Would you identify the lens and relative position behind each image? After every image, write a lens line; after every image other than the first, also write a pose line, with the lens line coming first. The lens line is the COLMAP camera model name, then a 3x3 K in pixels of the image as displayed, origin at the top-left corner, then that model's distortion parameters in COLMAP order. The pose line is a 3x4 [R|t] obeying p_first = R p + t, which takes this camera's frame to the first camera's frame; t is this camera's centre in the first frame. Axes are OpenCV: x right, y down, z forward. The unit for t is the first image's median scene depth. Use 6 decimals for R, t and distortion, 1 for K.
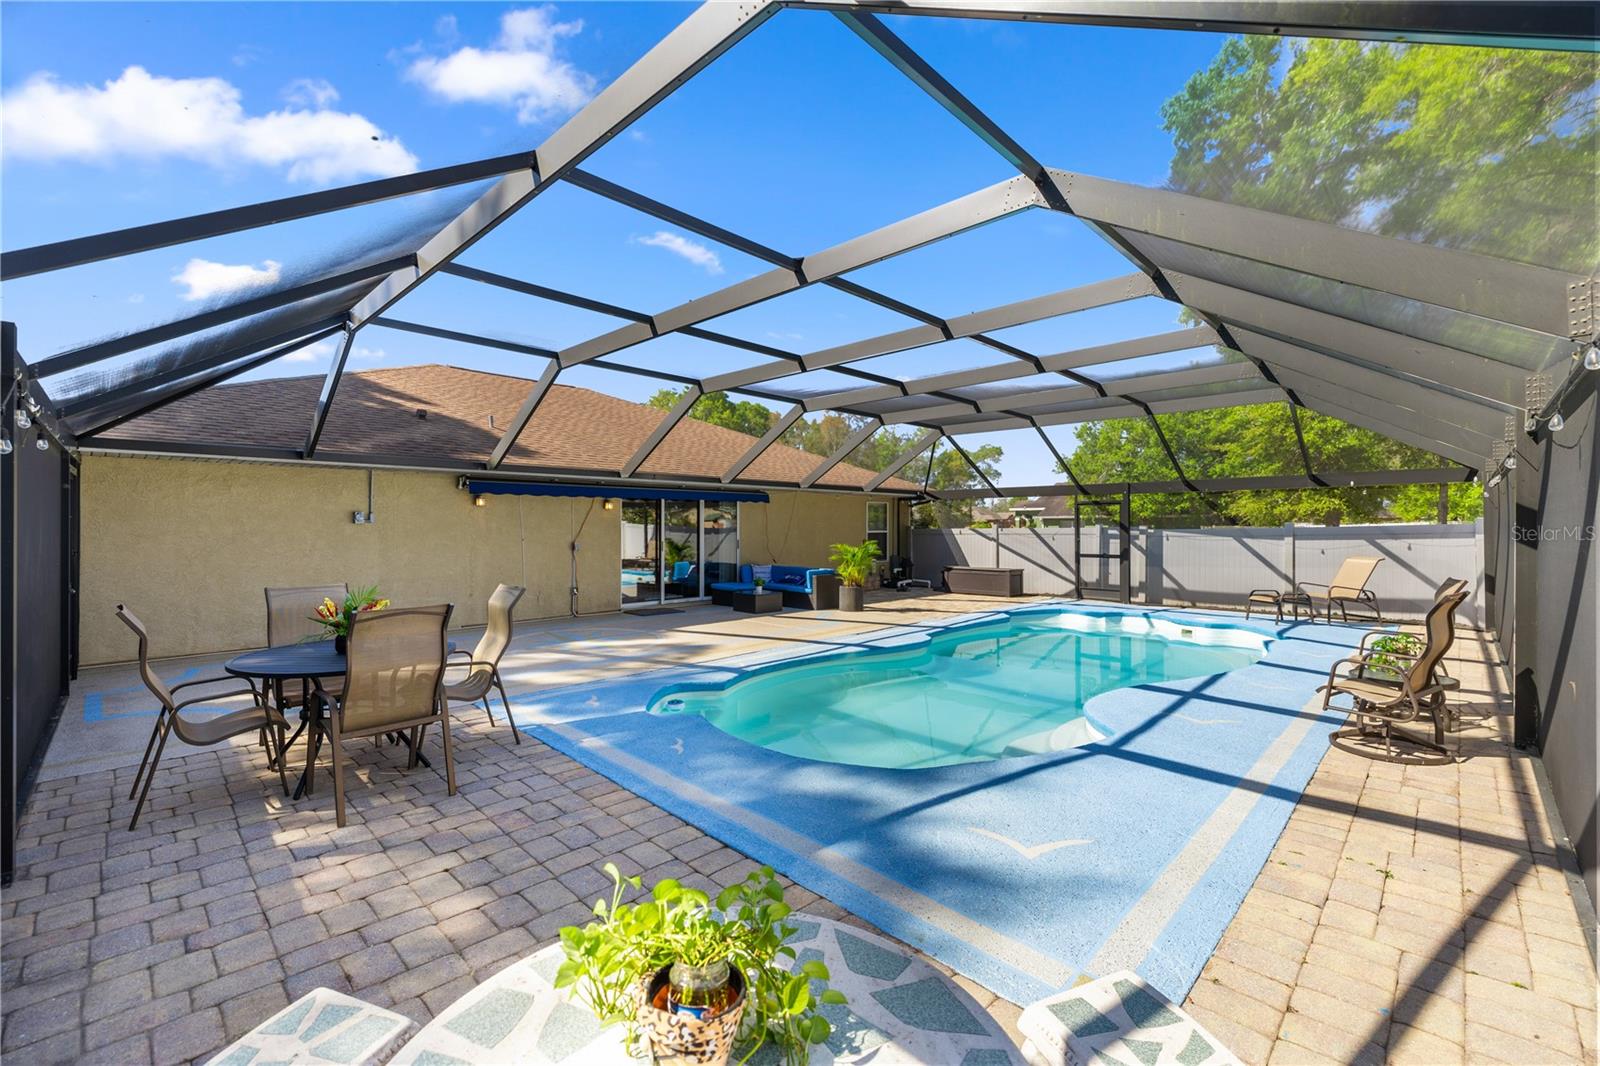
lens RADIAL K [[668.0, 0, 779.0], [0, 668.0, 532.6], [0, 0, 1]] dist [0.001255, -0.000022]
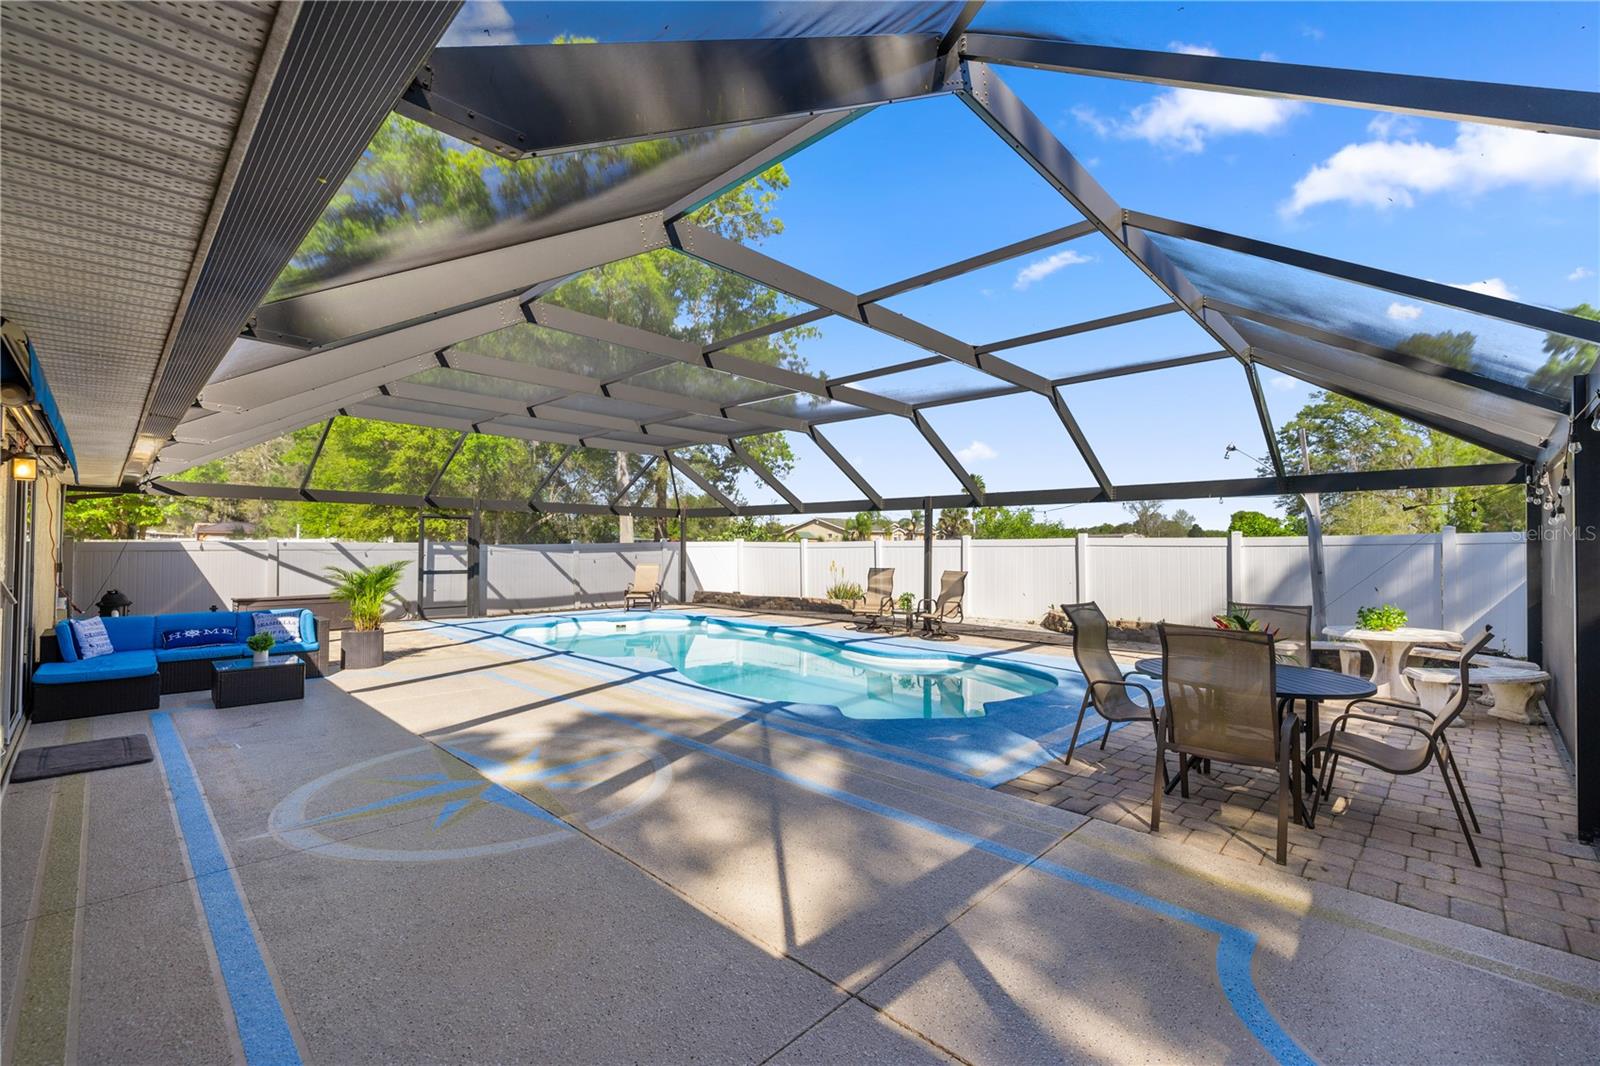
lens RADIAL K [[674.9, 0, 800.0], [0, 674.9, 533.0], [0, 0, 1]] dist [-0.001040, -0.000216]
pose [[-0.018008, 0.020254, 0.999633, -0.521069], [0.002252, 0.999793, -0.020217, -0.000047], [-0.999835, 0.001887, -0.018050, 0.538149]]
